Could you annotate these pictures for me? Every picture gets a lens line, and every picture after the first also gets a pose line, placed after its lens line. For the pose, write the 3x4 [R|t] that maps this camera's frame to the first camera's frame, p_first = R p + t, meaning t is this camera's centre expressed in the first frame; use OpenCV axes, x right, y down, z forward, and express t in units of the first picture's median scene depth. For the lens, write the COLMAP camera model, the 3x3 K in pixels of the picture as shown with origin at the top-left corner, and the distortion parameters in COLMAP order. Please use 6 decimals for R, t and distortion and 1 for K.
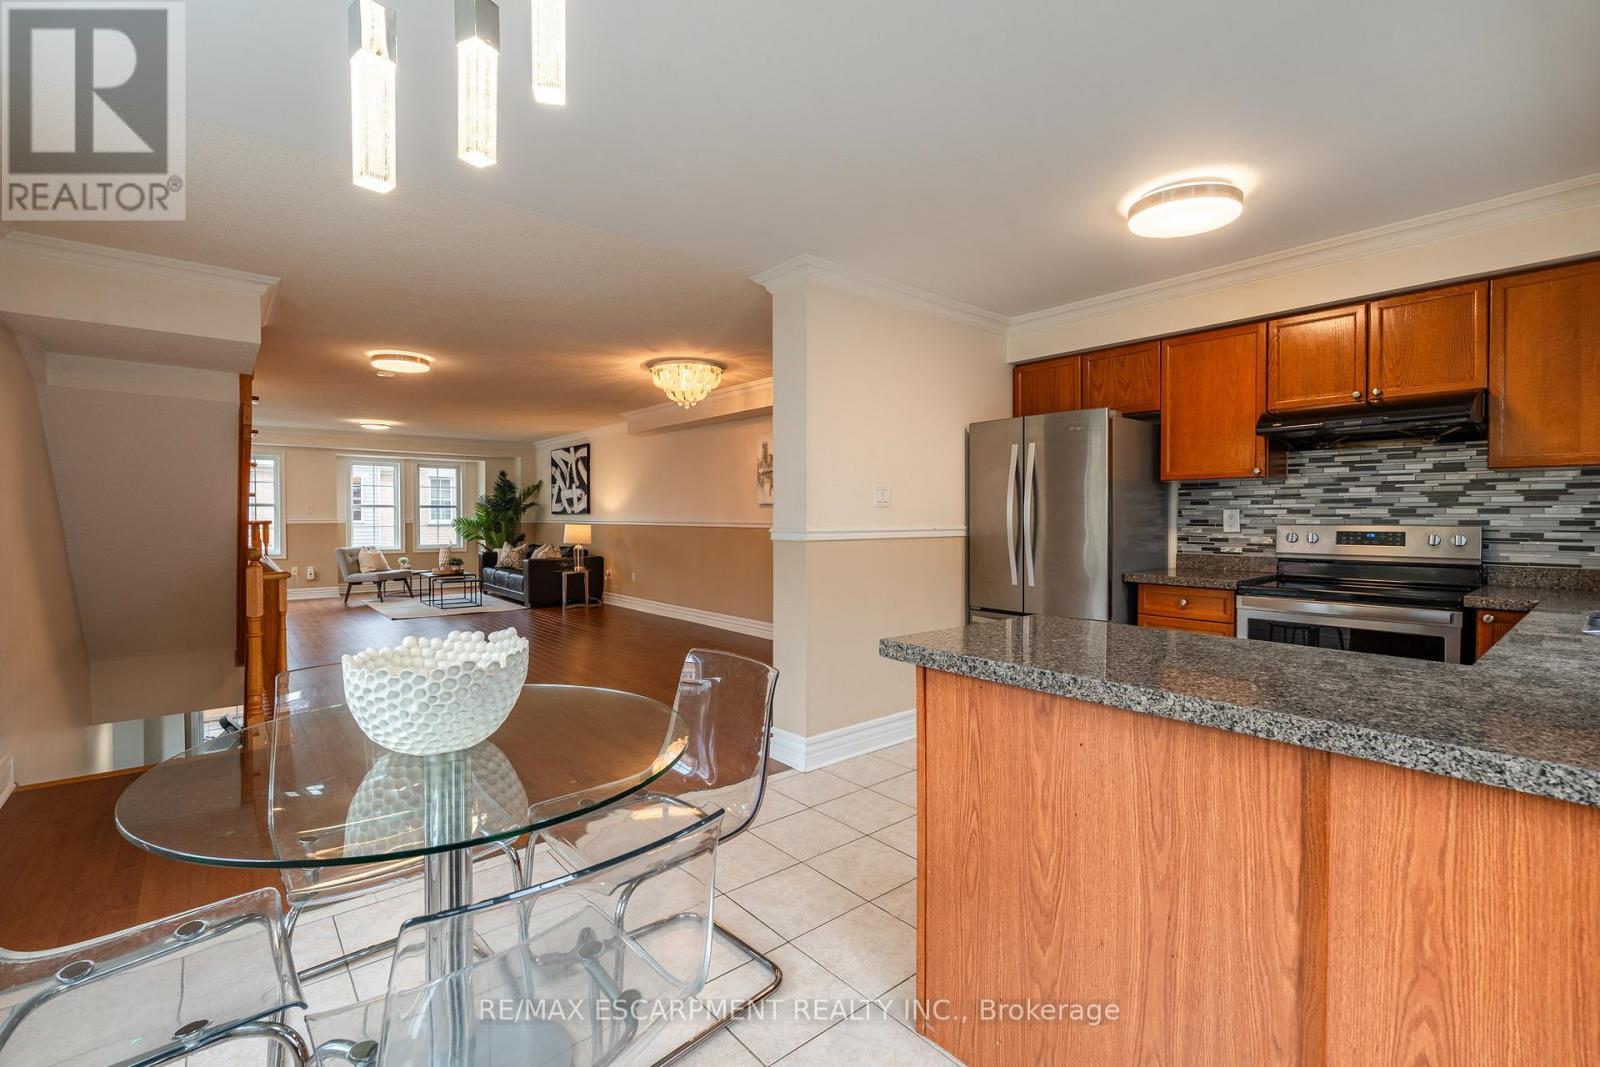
lens RADIAL K [[699.2, 0, 791.5], [0, 699.2, 525.2], [0, 0, 1]] dist [-0.011738, 0.000595]
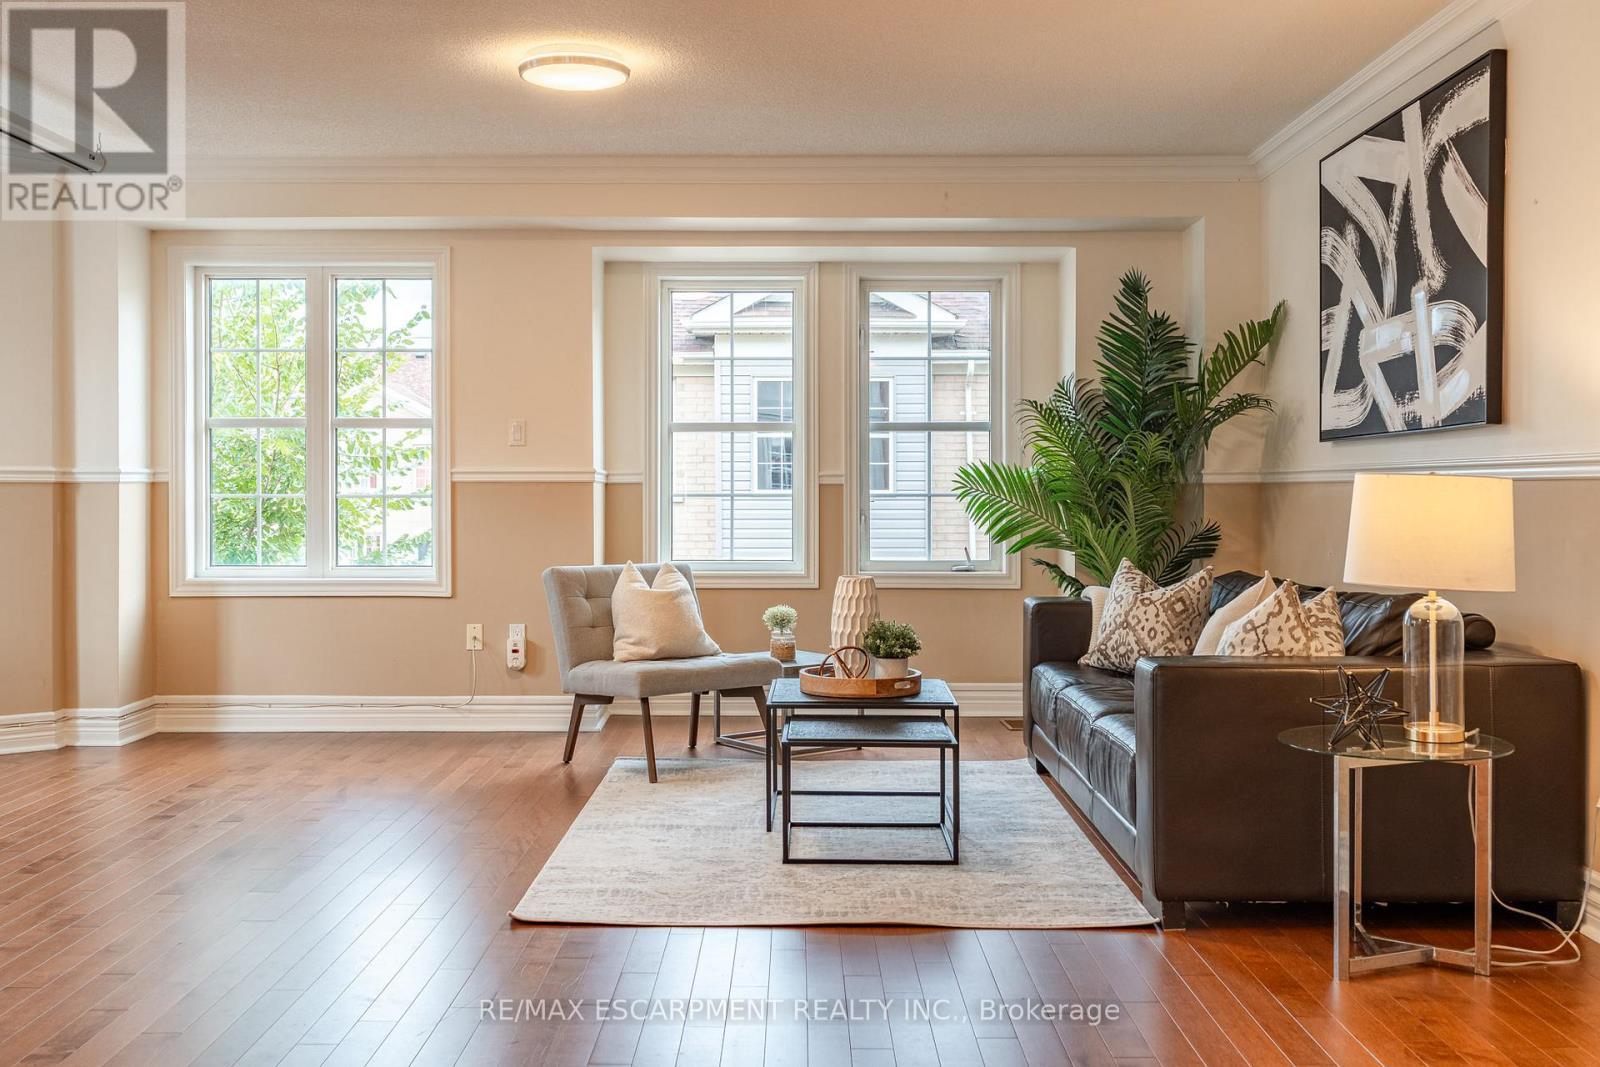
lens RADIAL K [[1581.2, 0, 793.7], [0, 1581.2, 505.2], [0, 0, 1]] dist [0.005862, 0.000143]
pose [[0.768515, 0.007455, -0.639789, -0.159927], [-0.010337, 0.999946, -0.000765, 0.007137], [0.639749, 0.007202, 0.768551, 0.541490]]
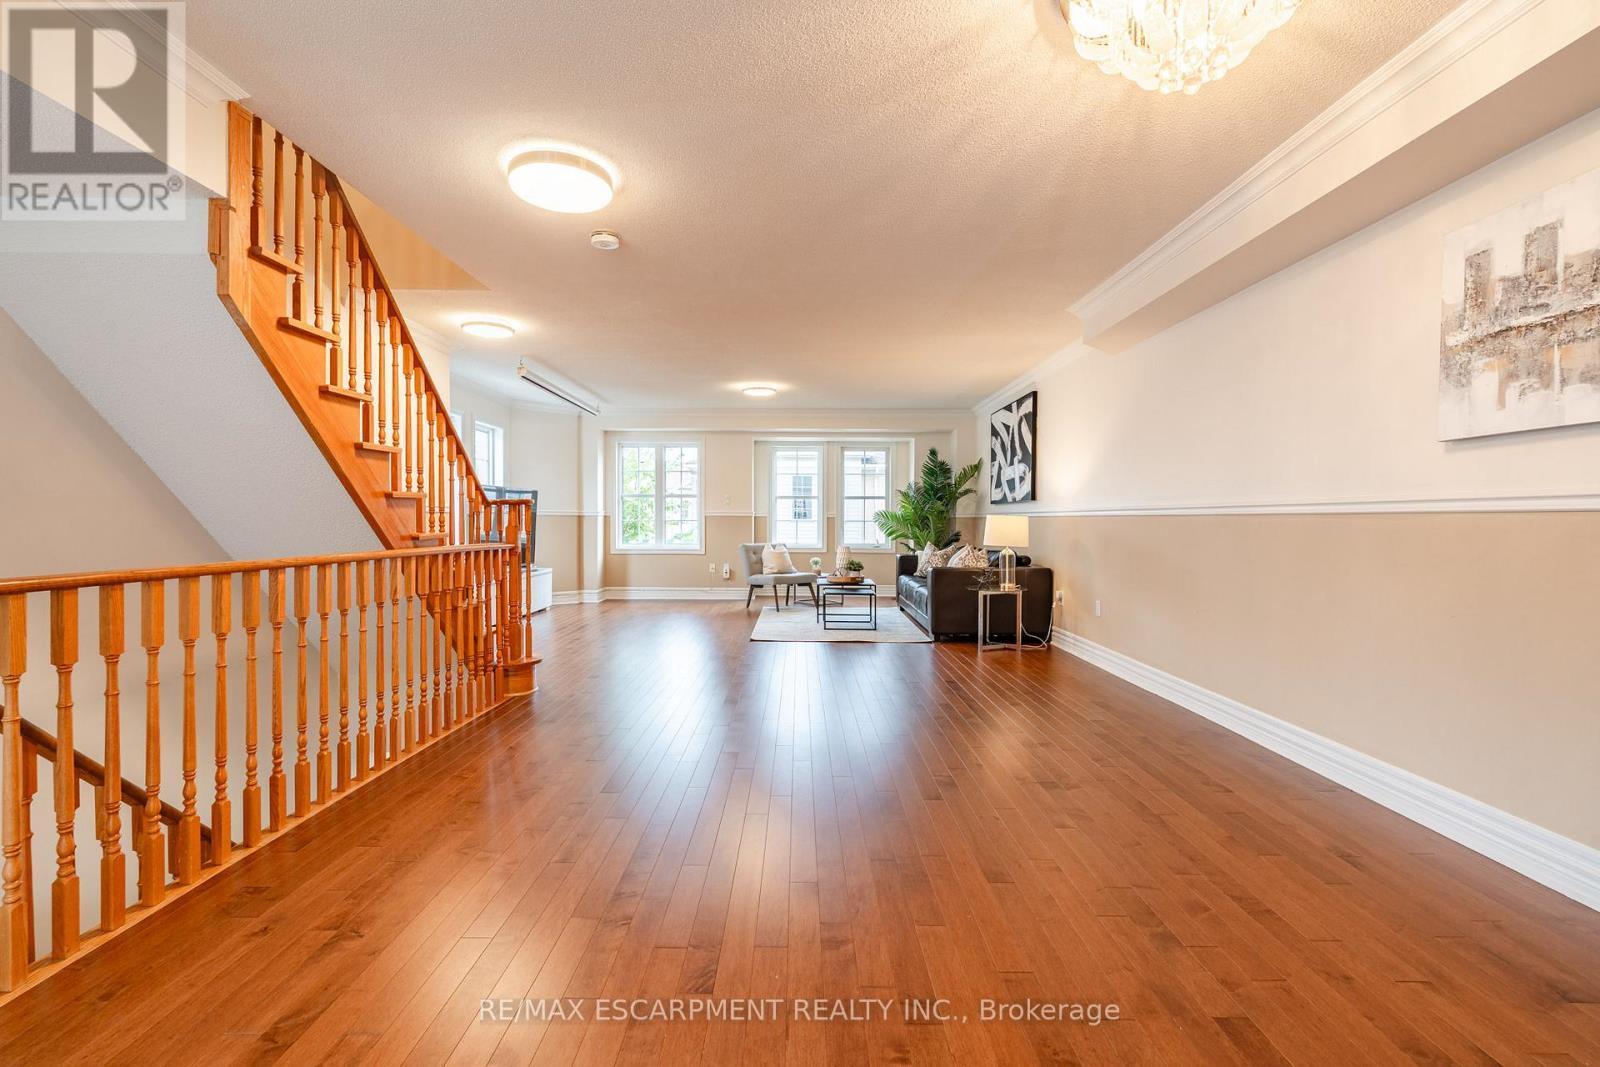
lens RADIAL K [[694.2, 0, 800.0], [0, 694.2, 533.5], [0, 0, 1]] dist [-0.000503, -0.000402]
pose [[0.770613, 0.016718, -0.637084, -0.048466], [-0.013832, 0.999859, 0.009507, 0.010407], [0.637154, 0.001486, 0.770735, 0.364409]]
